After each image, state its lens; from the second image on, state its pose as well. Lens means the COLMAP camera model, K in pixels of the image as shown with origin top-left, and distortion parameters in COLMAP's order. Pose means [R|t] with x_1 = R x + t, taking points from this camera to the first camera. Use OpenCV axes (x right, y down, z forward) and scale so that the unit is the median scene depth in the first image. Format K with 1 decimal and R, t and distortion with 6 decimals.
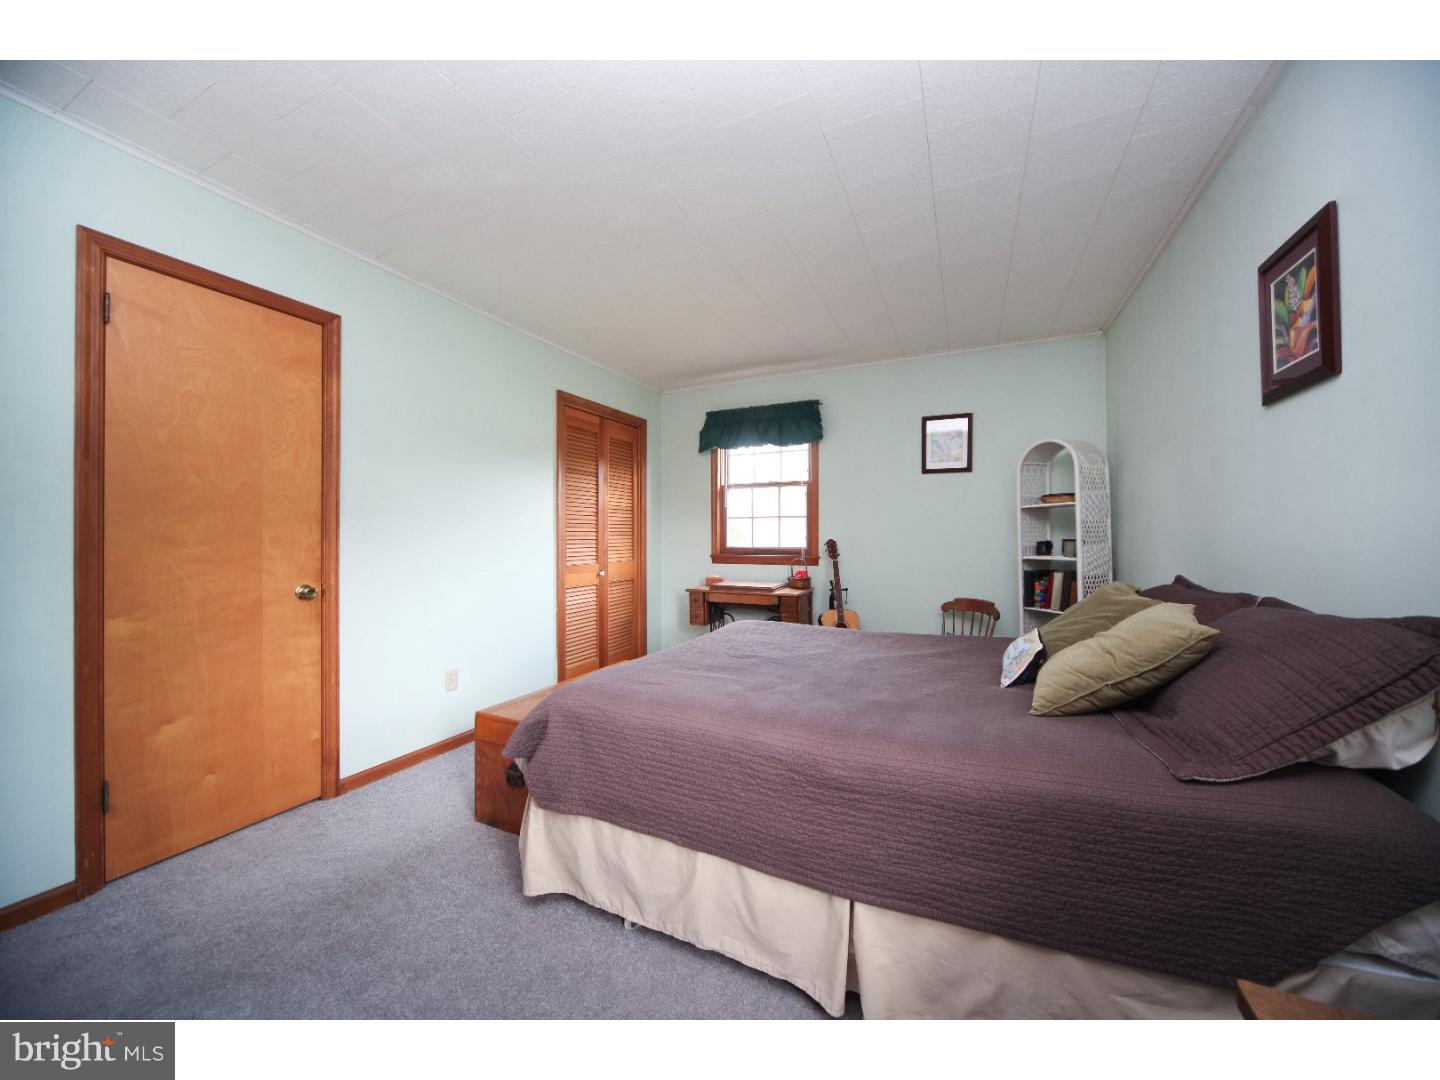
lens RADIAL K [[500.7, 0, 708.9], [0, 500.7, 535.6], [0, 0, 1]] dist [-0.009228, -0.000038]
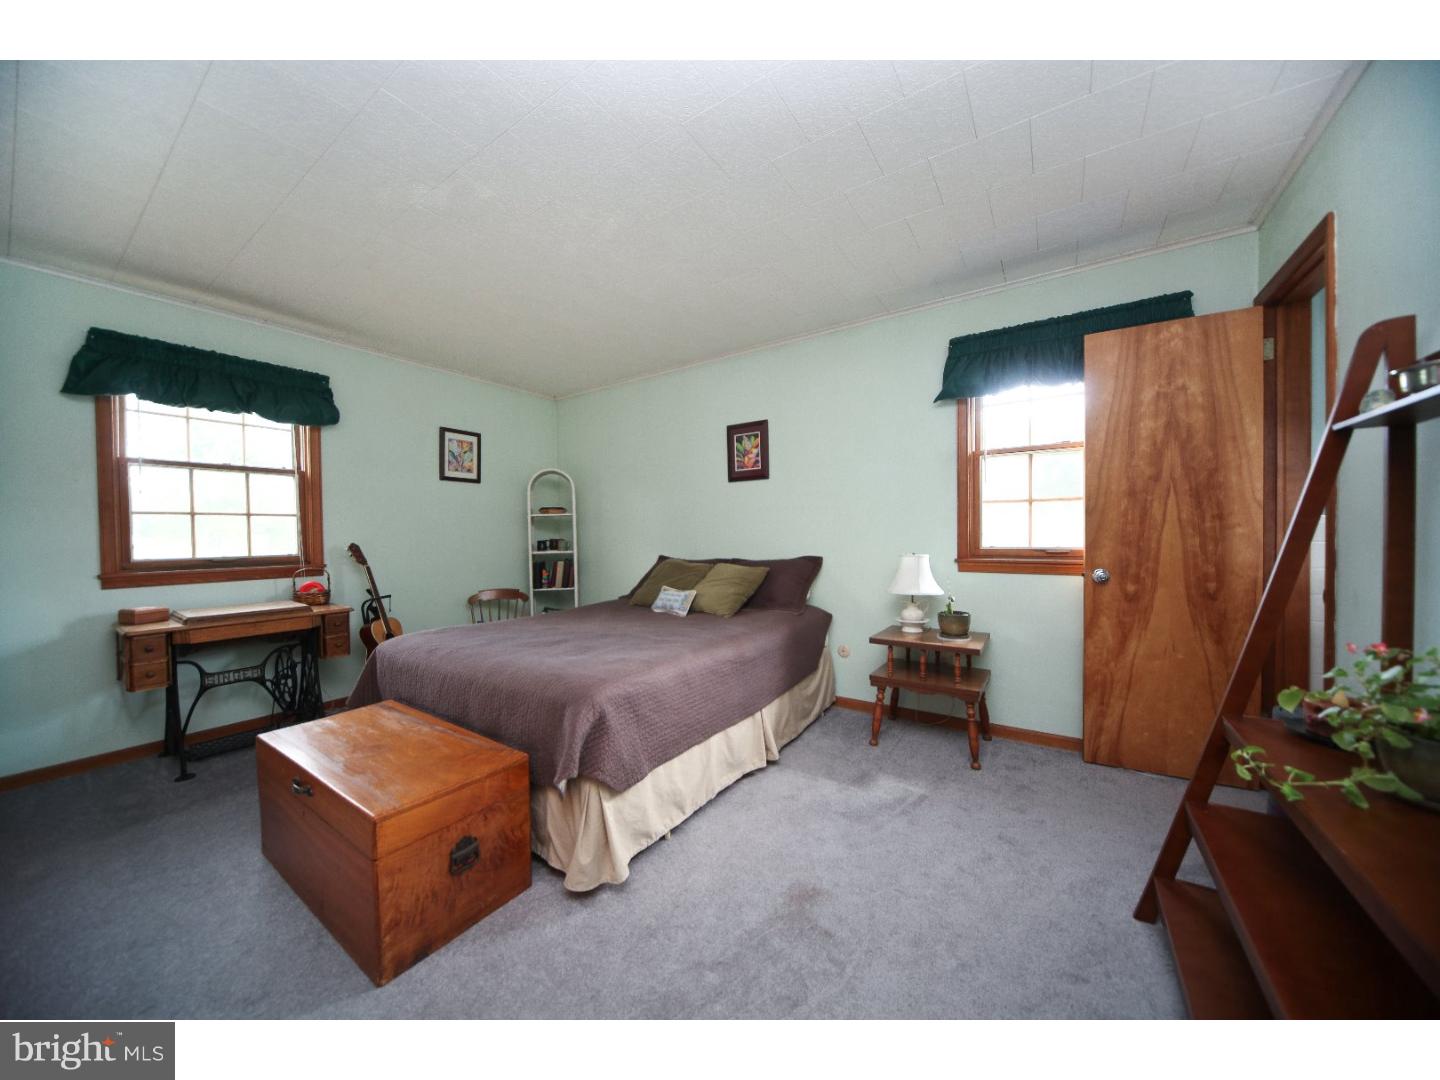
lens RADIAL K [[500.7, 0, 706.8], [0, 500.7, 540.2], [0, 0, 1]] dist [-0.009228, -0.000038]
pose [[0.180038, -0.011667, 0.983590, -0.524237], [0.013164, 0.999869, 0.009451, 0.002446], [-0.983571, 0.011246, 0.180168, 0.247269]]
